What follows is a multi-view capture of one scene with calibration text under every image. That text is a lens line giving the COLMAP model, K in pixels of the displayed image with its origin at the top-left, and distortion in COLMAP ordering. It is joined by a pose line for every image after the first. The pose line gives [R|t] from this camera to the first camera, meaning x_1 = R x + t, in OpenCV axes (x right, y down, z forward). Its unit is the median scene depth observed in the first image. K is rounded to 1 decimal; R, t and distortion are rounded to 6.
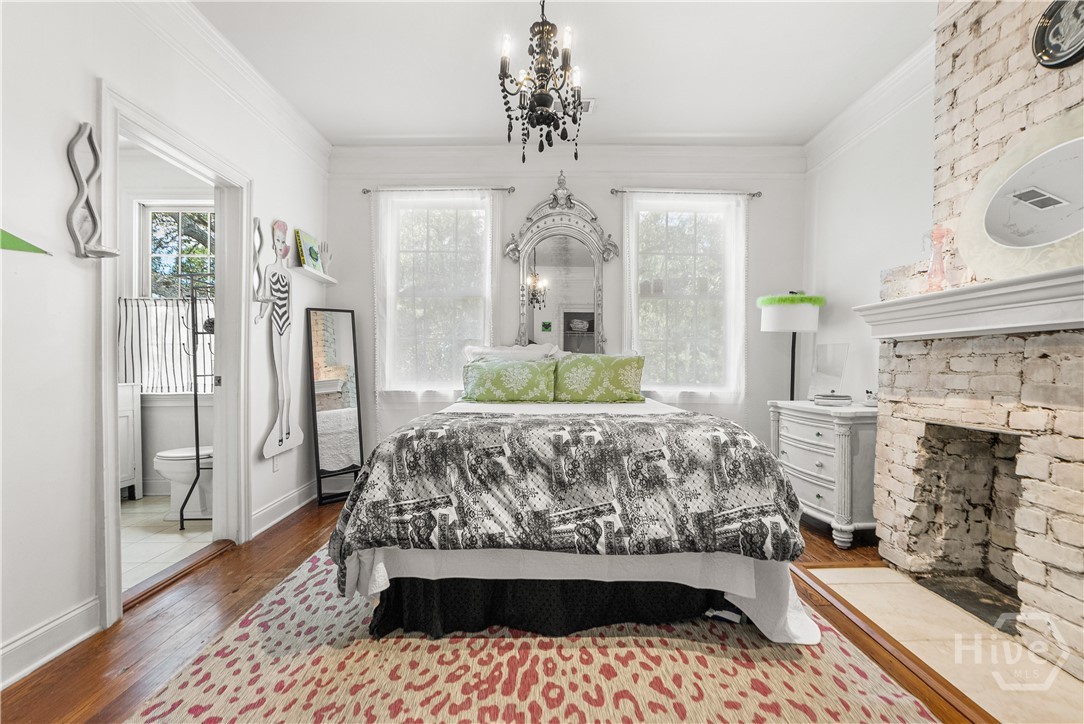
lens RADIAL K [[498.0, 0, 533.9], [0, 498.0, 368.2], [0, 0, 1]] dist [-0.004343, 0.003313]
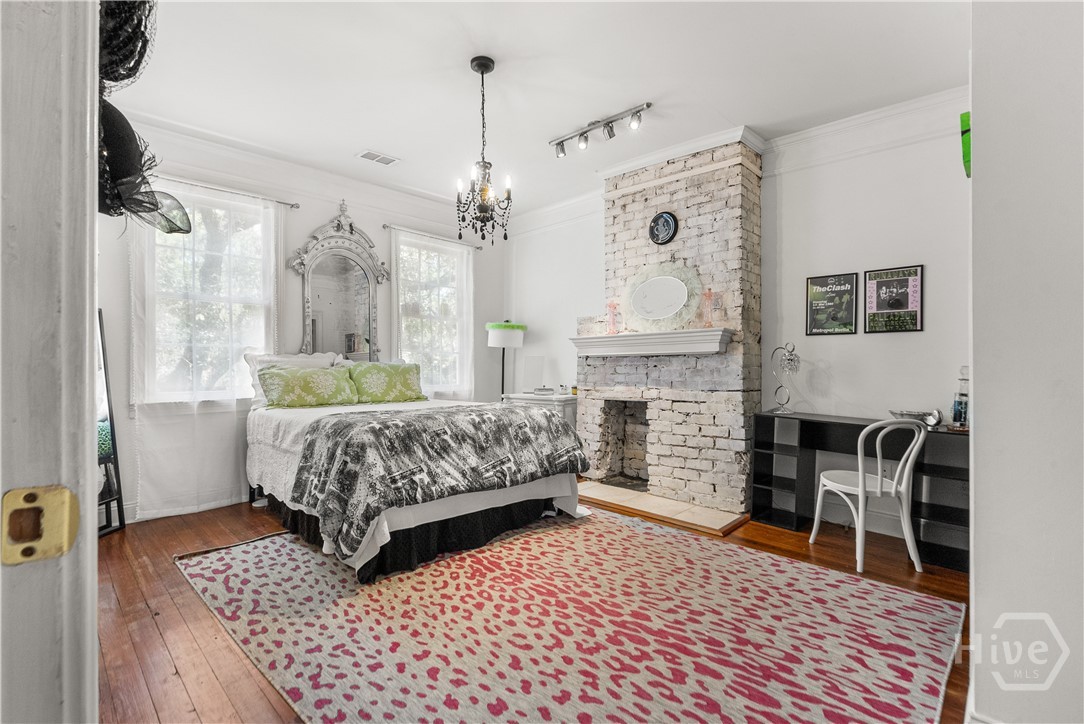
lens RADIAL K [[498.0, 0, 546.9], [0, 498.0, 363.0], [0, 0, 1]] dist [-0.004343, 0.003313]
pose [[0.701922, 0.002282, 0.712250, -0.899879], [0.011077, 0.999839, -0.014120, -0.011055], [-0.712167, 0.017801, 0.701784, -0.244260]]
